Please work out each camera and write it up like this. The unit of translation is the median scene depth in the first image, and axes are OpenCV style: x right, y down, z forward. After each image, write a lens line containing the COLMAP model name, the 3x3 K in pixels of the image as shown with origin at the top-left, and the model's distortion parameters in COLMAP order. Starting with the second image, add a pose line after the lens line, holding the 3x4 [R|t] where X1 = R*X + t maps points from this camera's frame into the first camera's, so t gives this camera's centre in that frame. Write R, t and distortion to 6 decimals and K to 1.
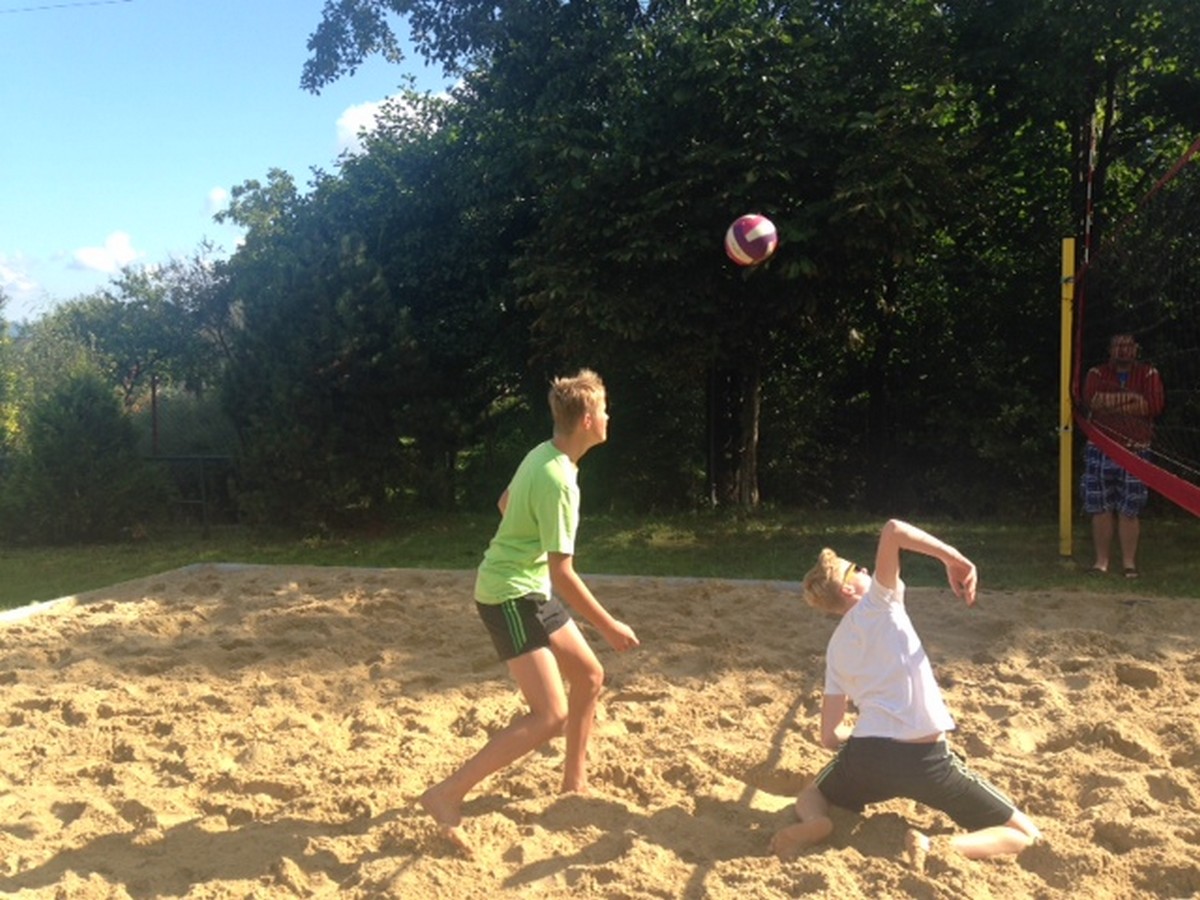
lens RADIAL K [[1139.9, 0, 600.0], [0, 1139.9, 450.0], [0, 0, 1]] dist [0.000632, 0.192404]
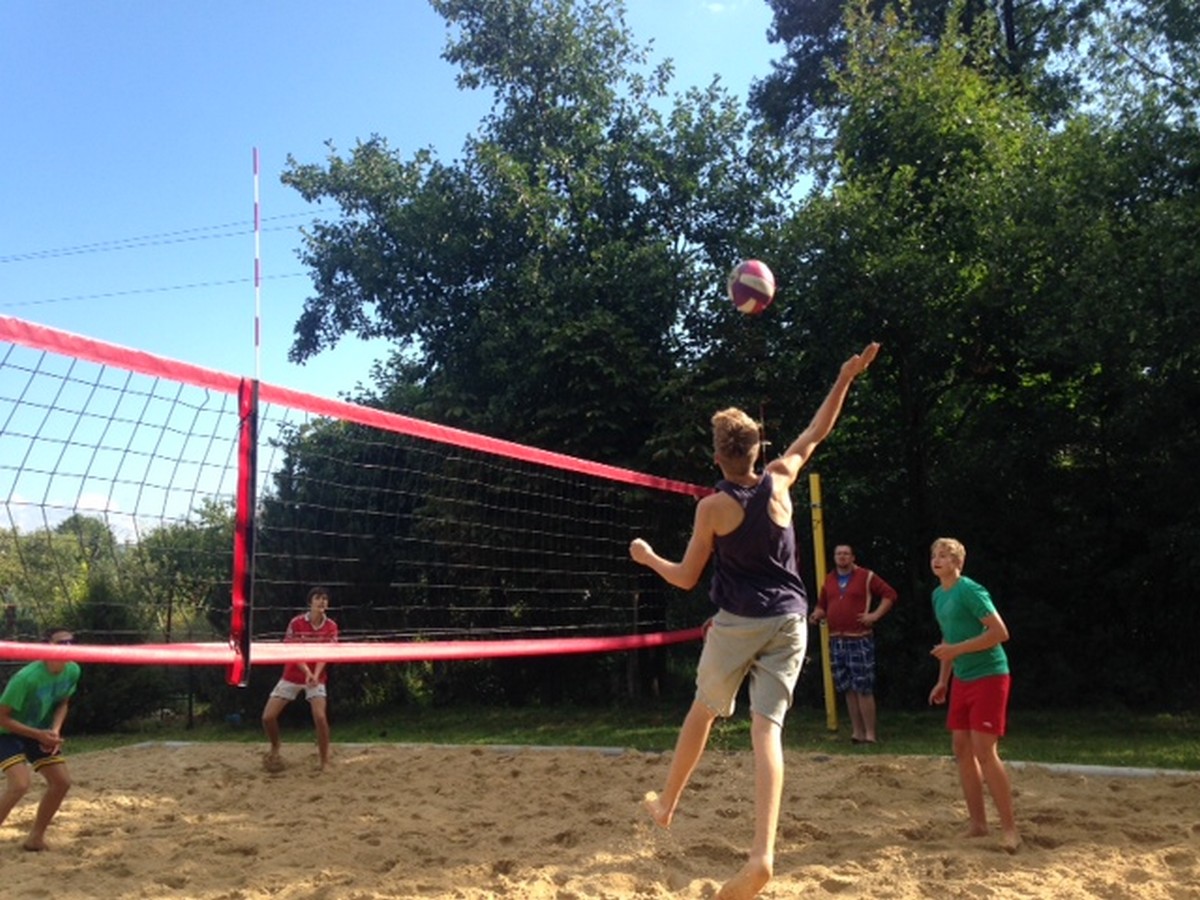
lens RADIAL K [[1099.5, 0, 600.0], [0, 1099.5, 450.0], [0, 0, 1]] dist [0.165280, -0.291581]
pose [[0.997075, -0.019794, -0.073827, 0.166941], [0.005471, 0.981891, -0.189367, 0.015507], [0.076238, 0.188409, 0.979127, -0.156236]]
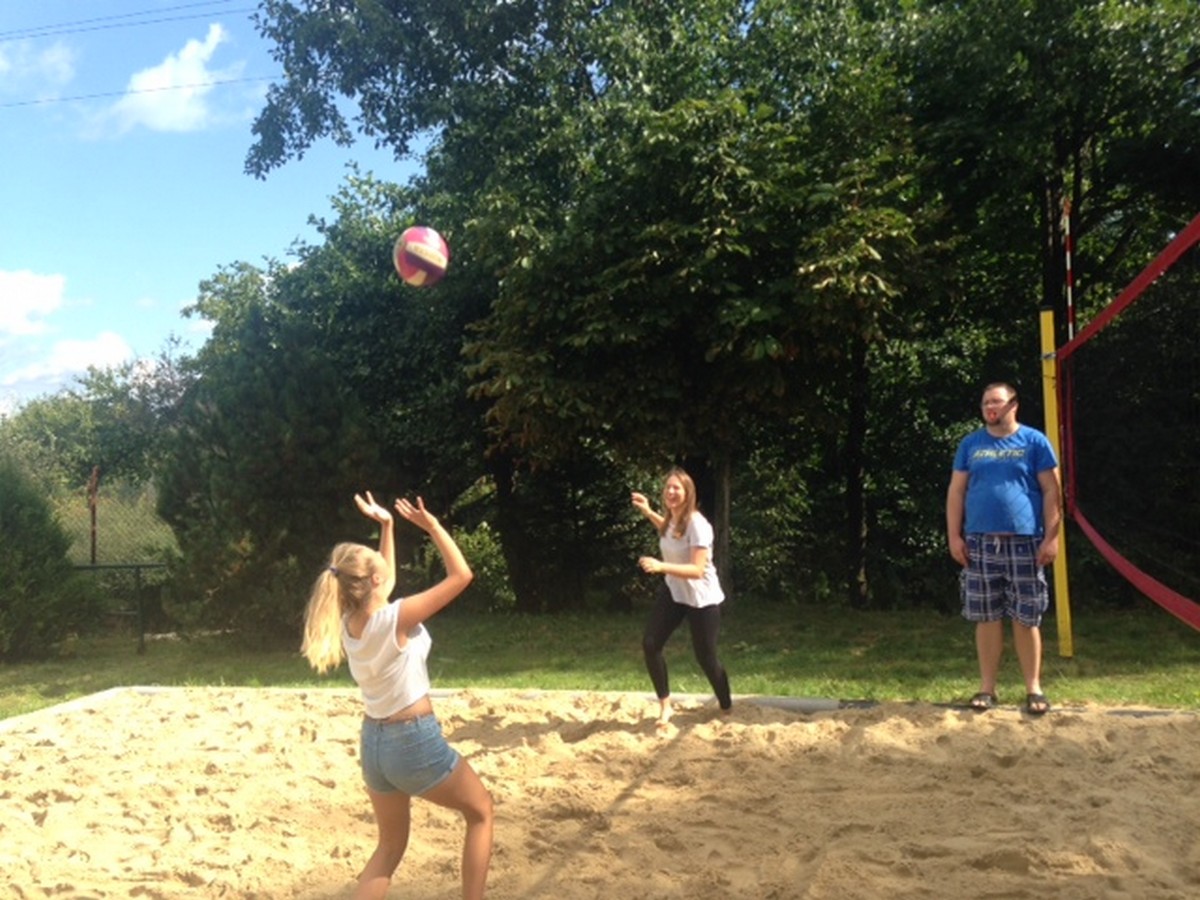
lens RADIAL K [[1133.9, 0, 599.0], [0, 1133.9, 460.7], [0, 0, 1]] dist [0.170242, -0.293311]
pose [[0.999687, -0.021171, 0.013354, 0.016779], [0.022028, 0.997465, -0.067666, -0.003553], [-0.011888, 0.067939, 0.997619, 0.046117]]
